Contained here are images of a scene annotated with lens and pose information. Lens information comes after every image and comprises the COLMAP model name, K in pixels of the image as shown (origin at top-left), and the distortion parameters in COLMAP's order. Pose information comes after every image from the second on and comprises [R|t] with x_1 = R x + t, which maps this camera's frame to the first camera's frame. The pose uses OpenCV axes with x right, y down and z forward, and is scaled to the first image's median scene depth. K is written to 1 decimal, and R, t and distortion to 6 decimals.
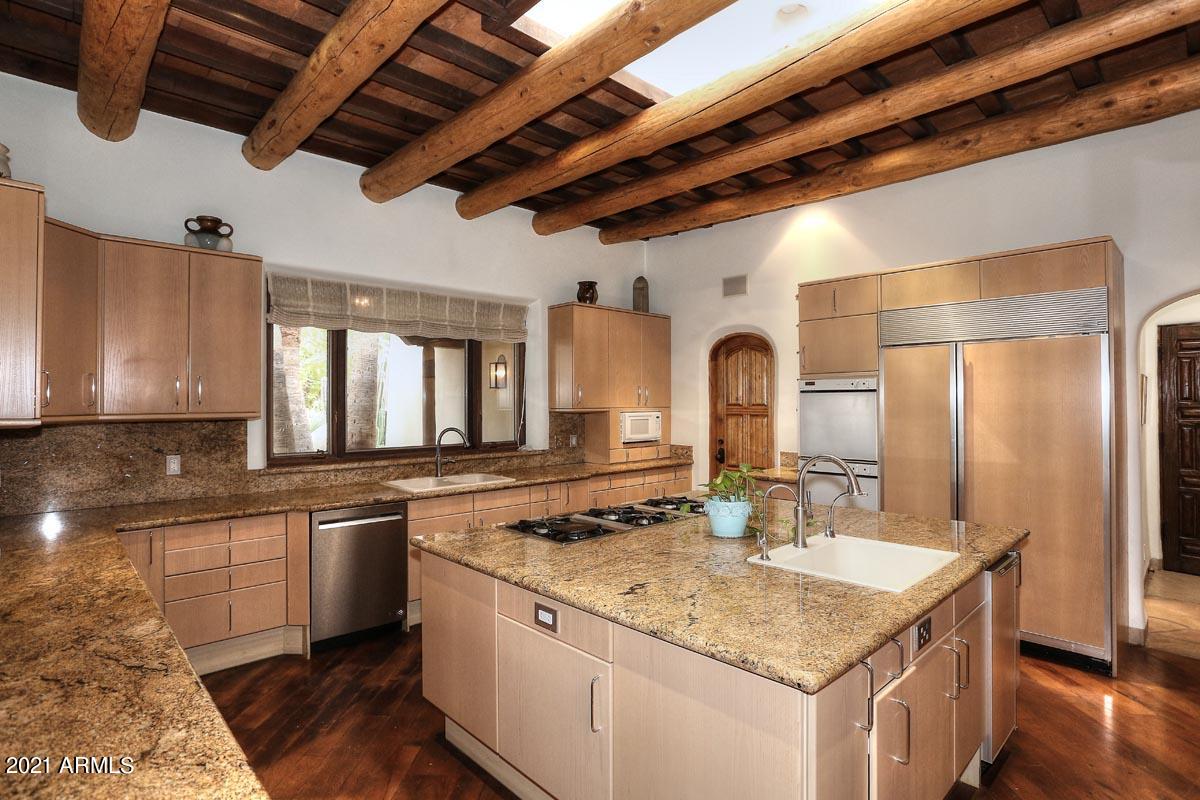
lens RADIAL K [[584.3, 0, 599.3], [0, 584.3, 397.2], [0, 0, 1]] dist [-0.014076, 0.001450]
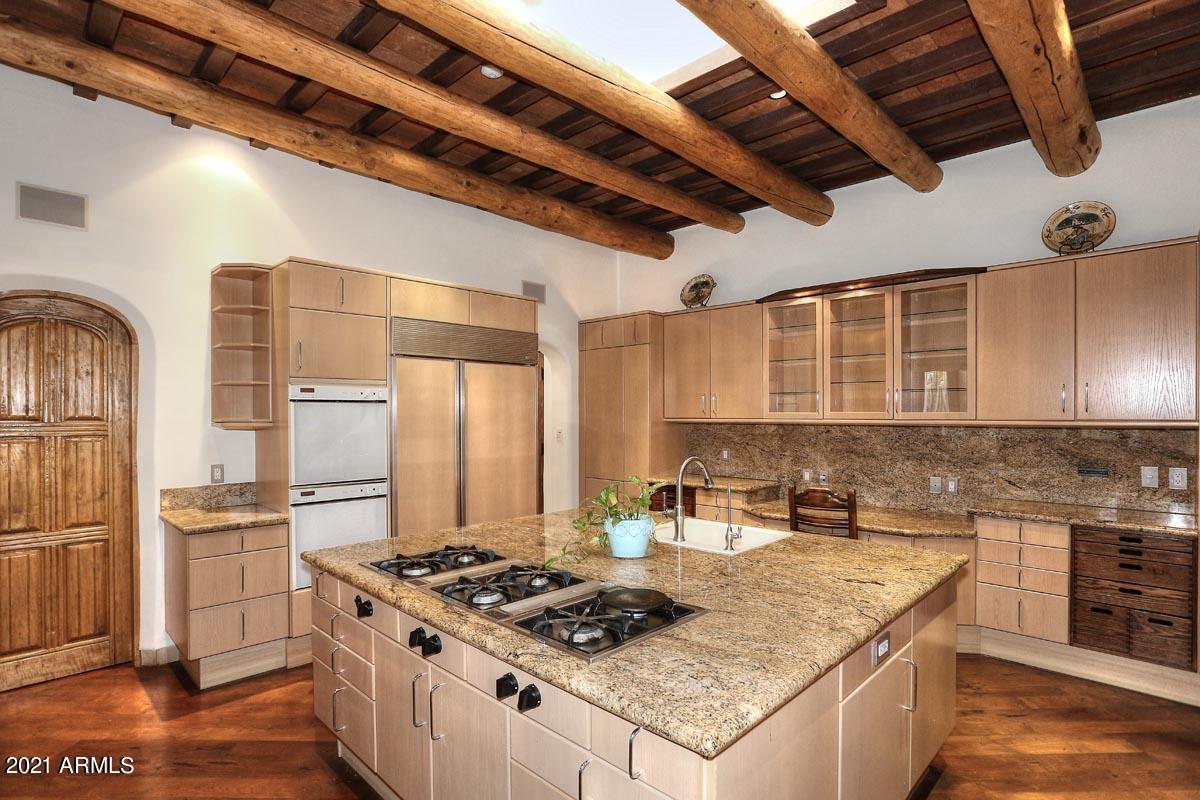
lens RADIAL K [[594.7, 0, 593.1], [0, 594.7, 418.1], [0, 0, 1]] dist [-0.028235, -0.003353]
pose [[-0.029901, -0.002945, 0.999549, -0.560896], [-0.007356, 0.999969, 0.002726, 0.011791], [-0.999526, -0.007271, -0.029922, 0.838556]]
